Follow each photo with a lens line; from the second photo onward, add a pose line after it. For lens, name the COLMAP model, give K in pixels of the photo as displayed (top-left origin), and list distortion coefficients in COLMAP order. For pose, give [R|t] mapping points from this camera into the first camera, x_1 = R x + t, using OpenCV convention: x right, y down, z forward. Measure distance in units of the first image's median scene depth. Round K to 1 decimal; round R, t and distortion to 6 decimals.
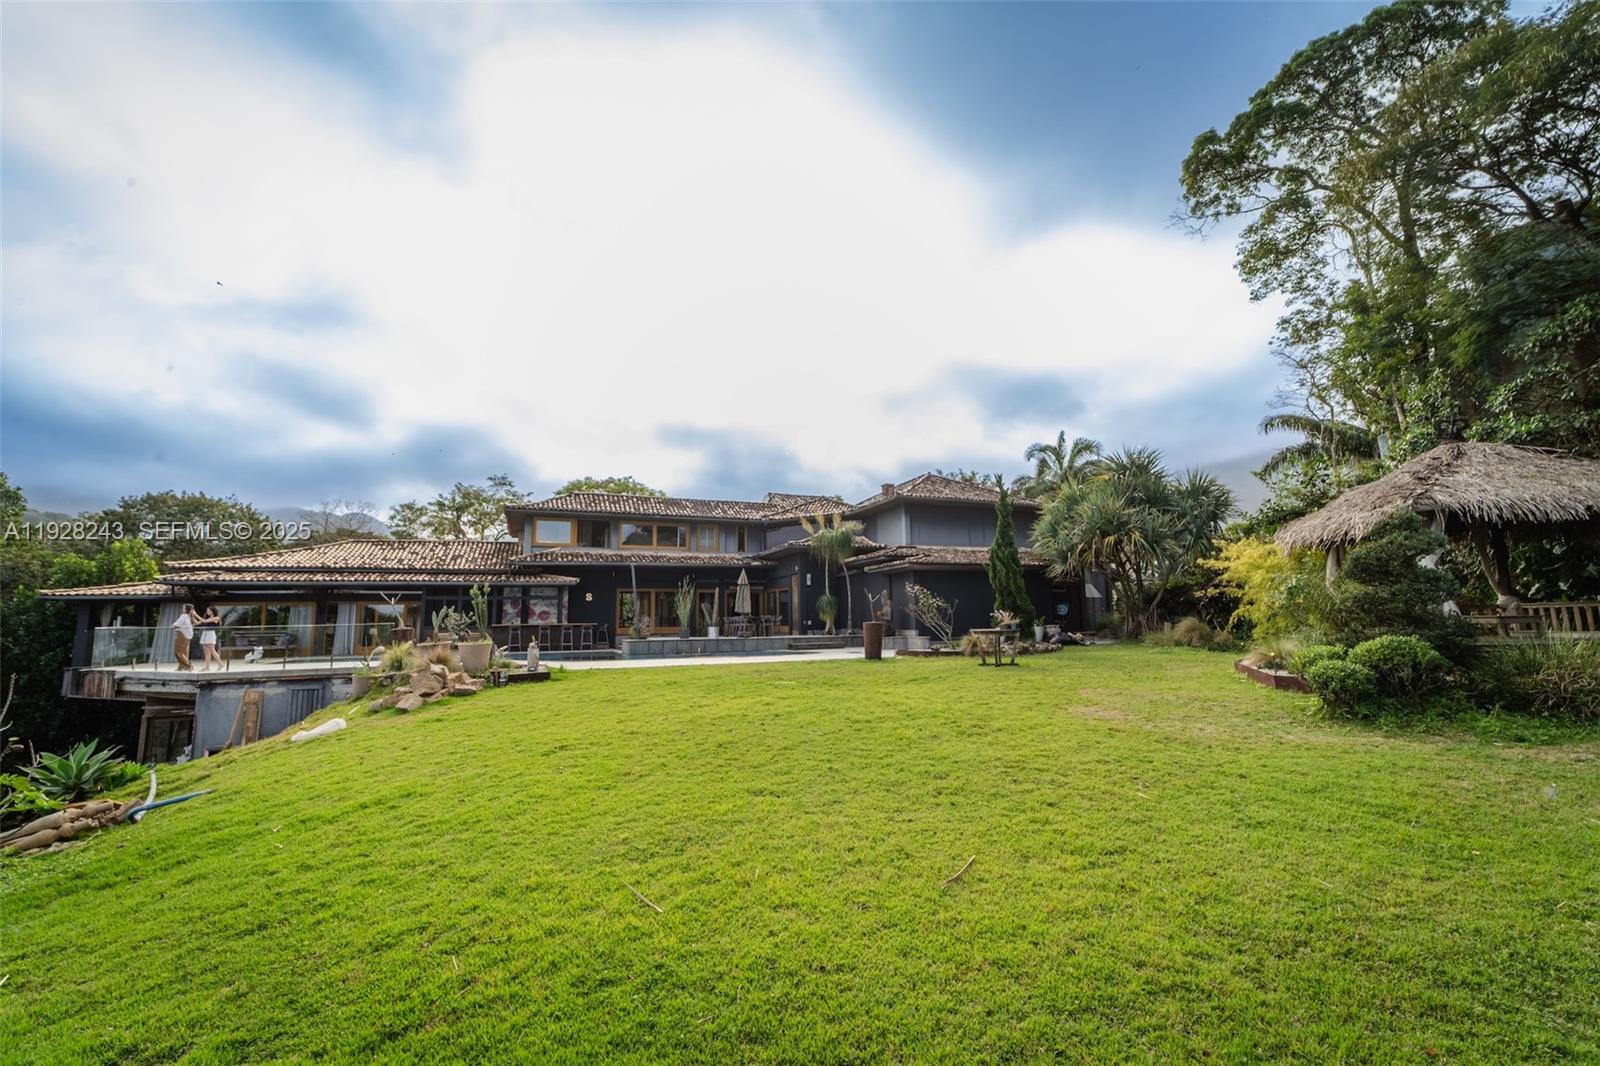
lens RADIAL K [[665.3, 0, 791.6], [0, 665.3, 544.5], [0, 0, 1]] dist [0.001301, -0.000530]
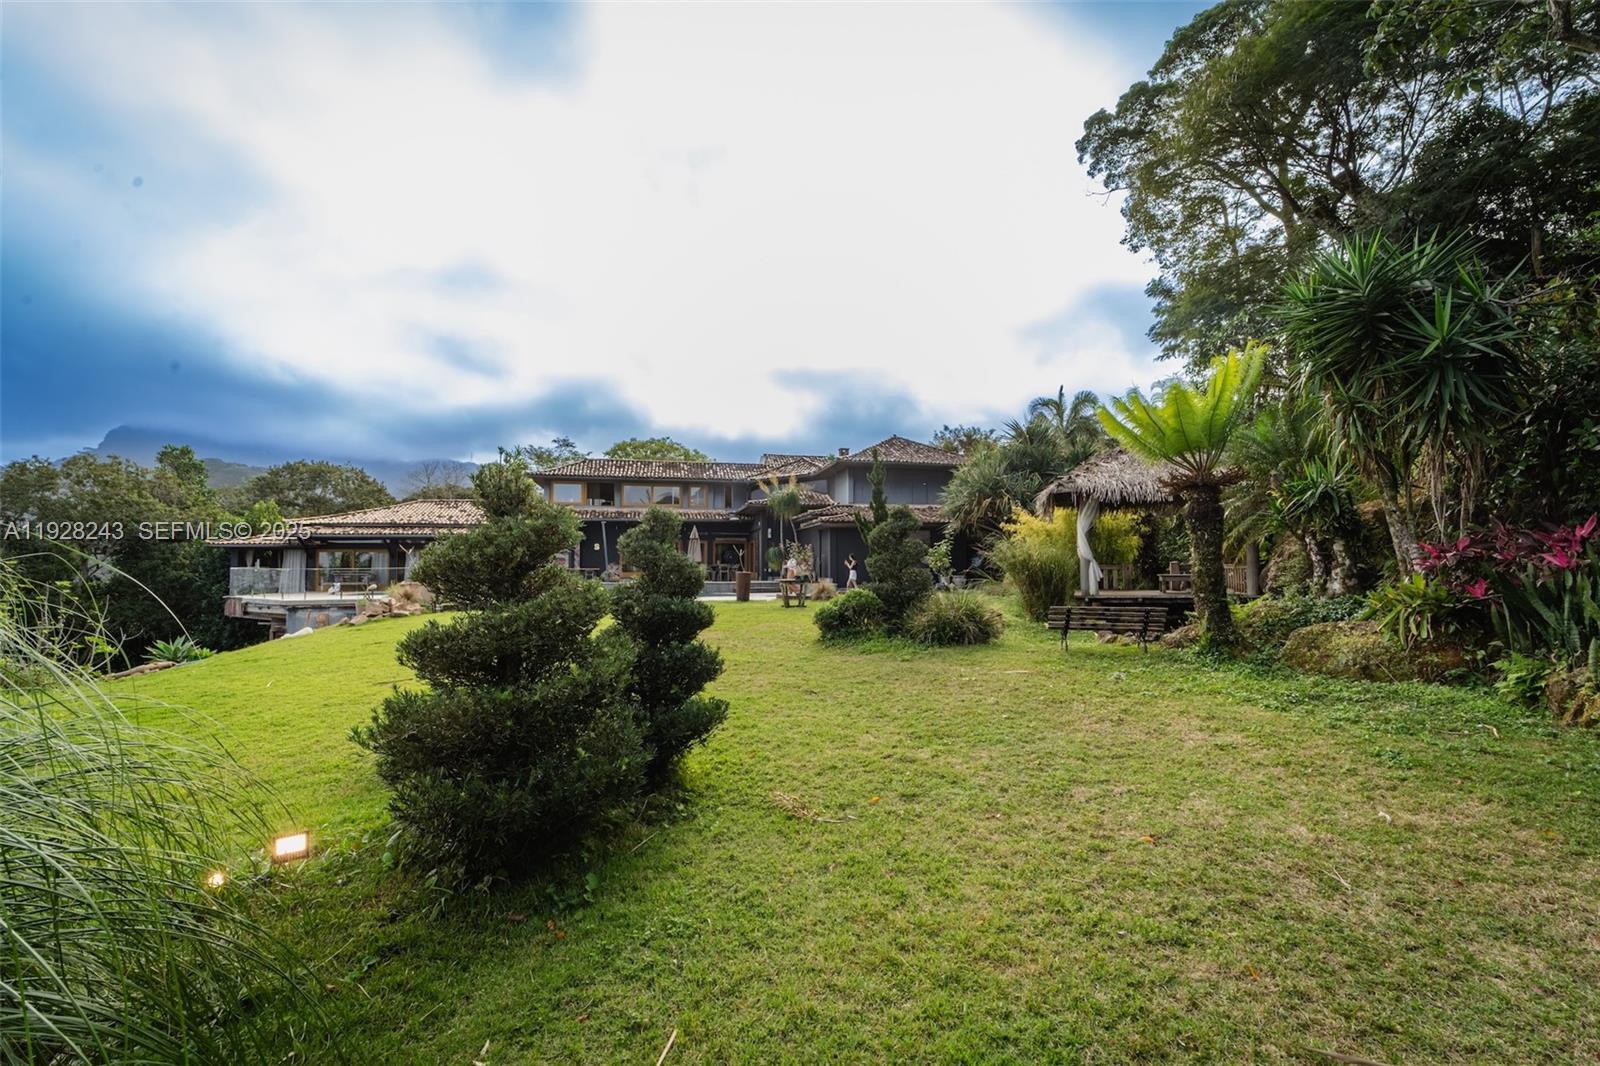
lens RADIAL K [[665.3, 0, 791.6], [0, 665.3, 544.5], [0, 0, 1]] dist [0.001301, -0.000530]
pose [[0.985468, 0.006738, -0.169726, 0.336974], [0.007496, 0.996514, 0.083085, -0.030975], [0.169694, -0.083150, 0.981983, -0.174162]]
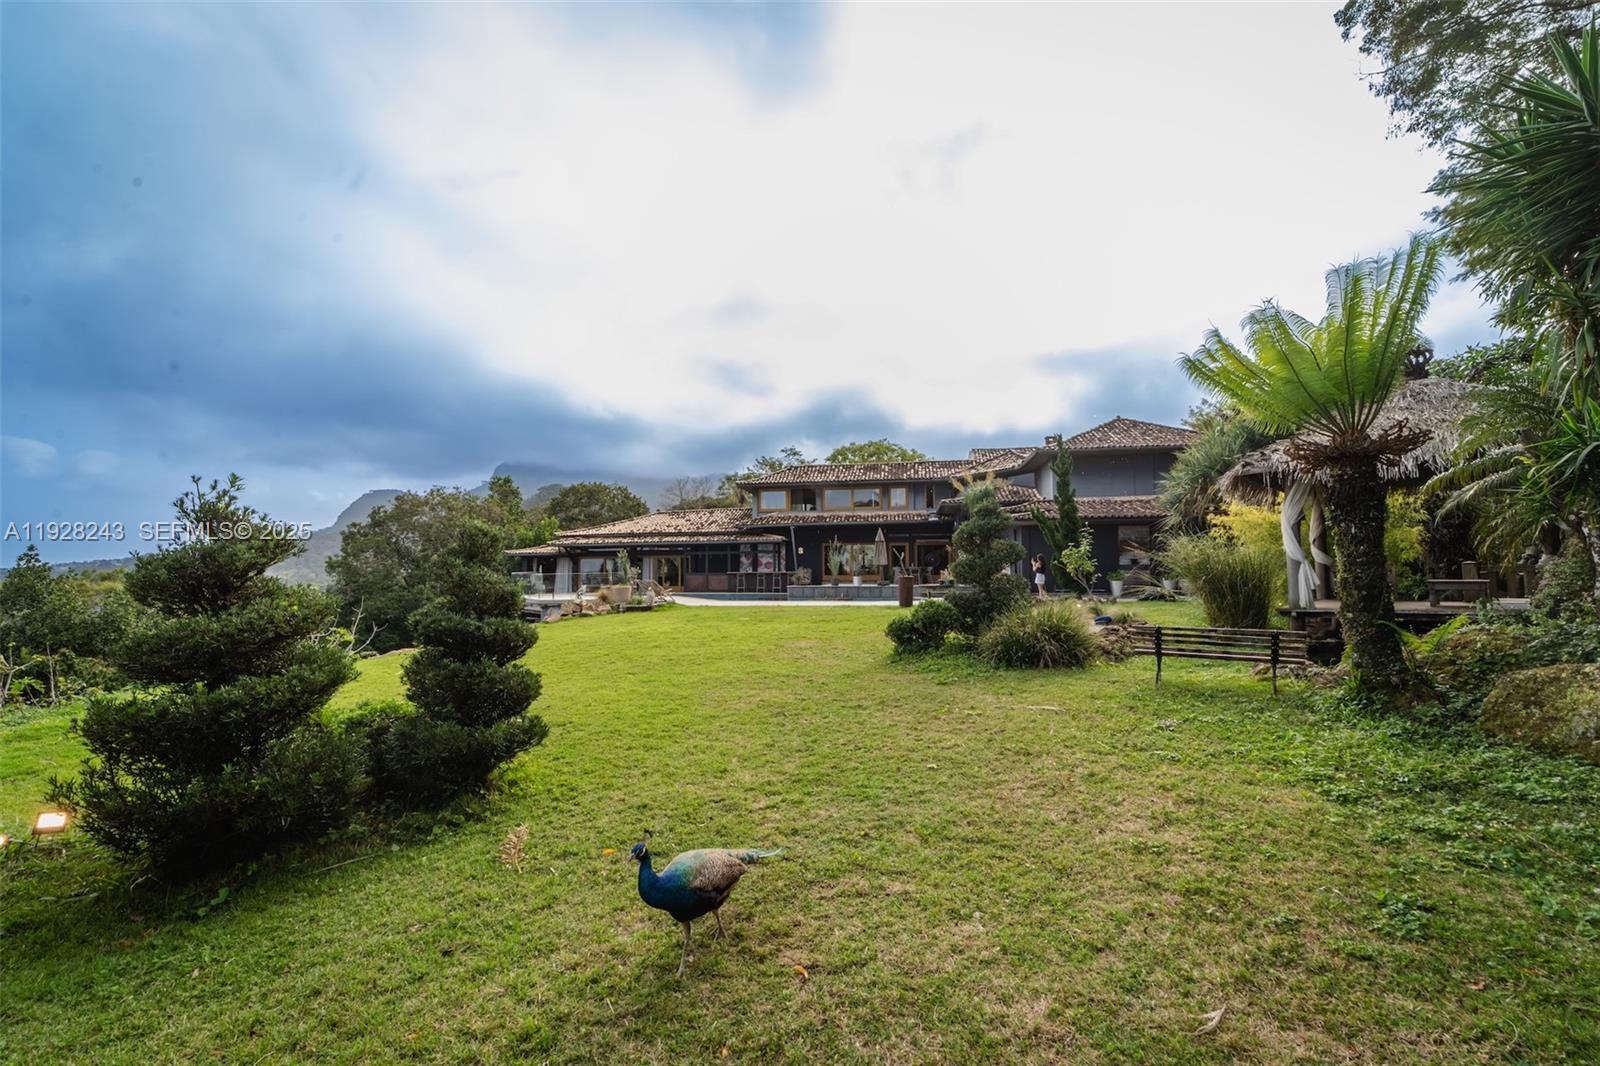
lens RADIAL K [[665.3, 0, 791.6], [0, 665.3, 544.5], [0, 0, 1]] dist [0.001301, -0.000530]
pose [[0.849104, -0.012428, -0.528079, 0.461796], [0.057497, 0.995958, 0.069012, -0.027067], [0.525087, -0.088962, 0.846386, -0.094957]]
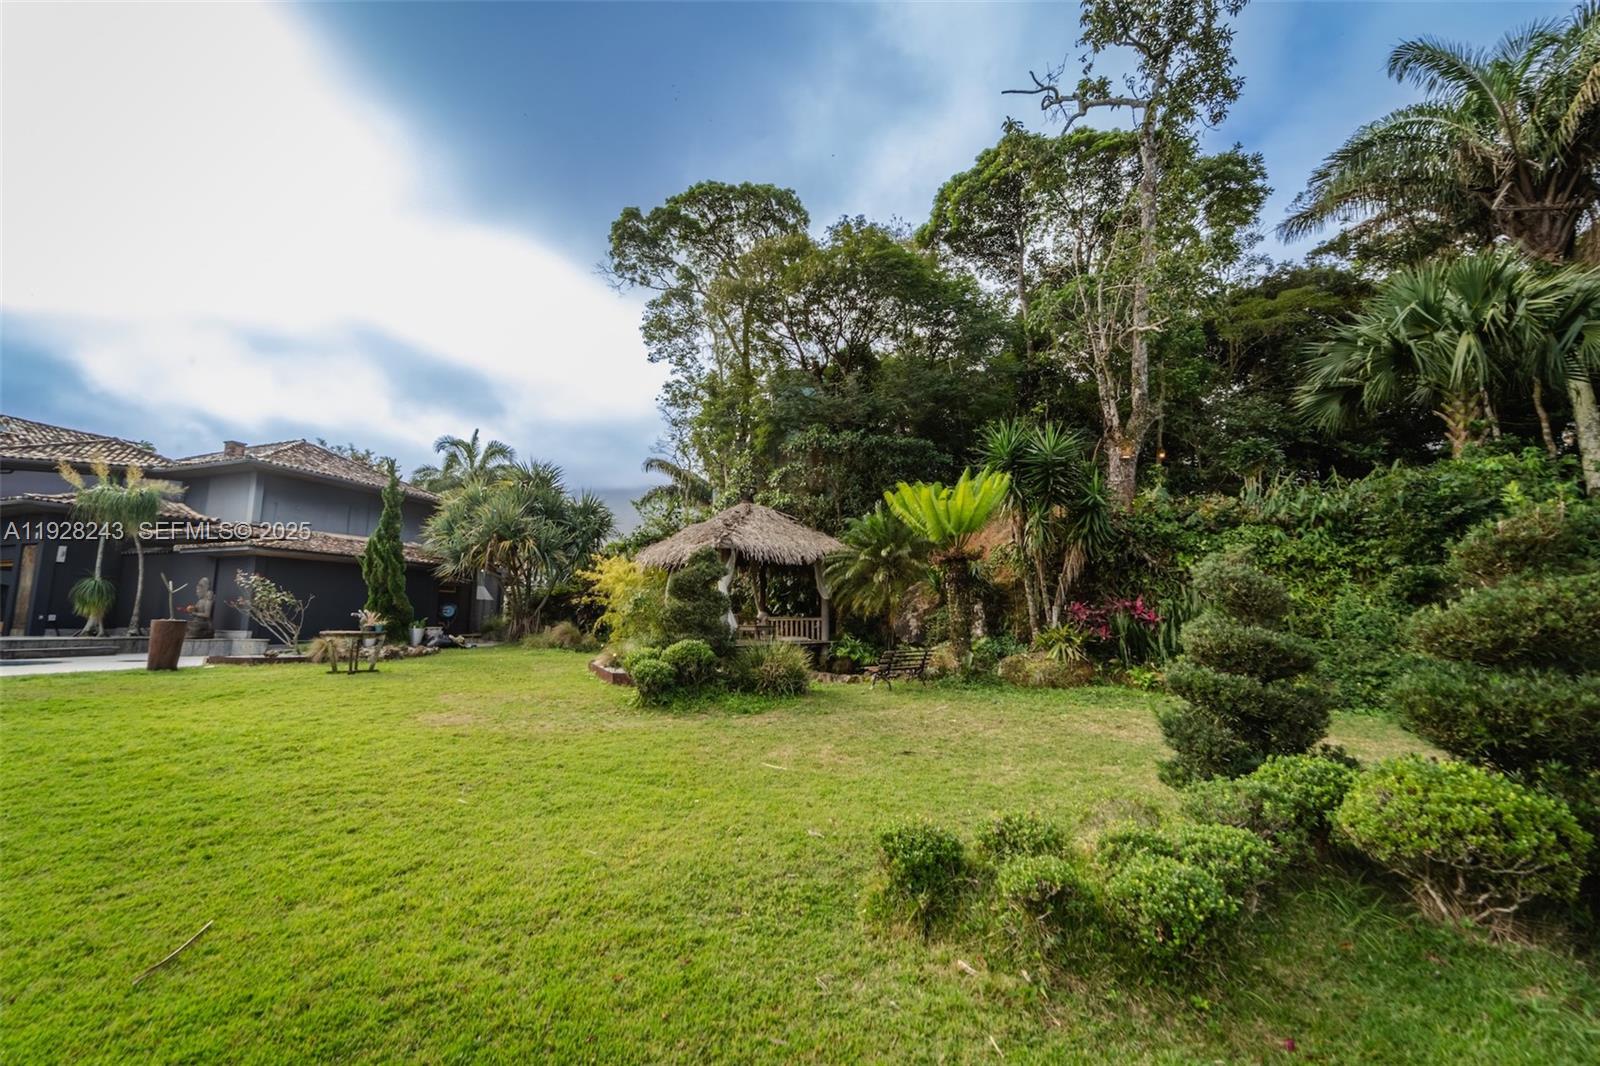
lens RADIAL K [[655.0, 0, 799.4], [0, 655.0, 538.4], [0, 0, 1]] dist [0.004816, -0.002721]
pose [[0.651752, 0.116052, 0.749500, 0.016452], [-0.105695, 0.992479, -0.061764, -0.001802], [-0.751031, -0.038963, 0.659116, -0.003799]]
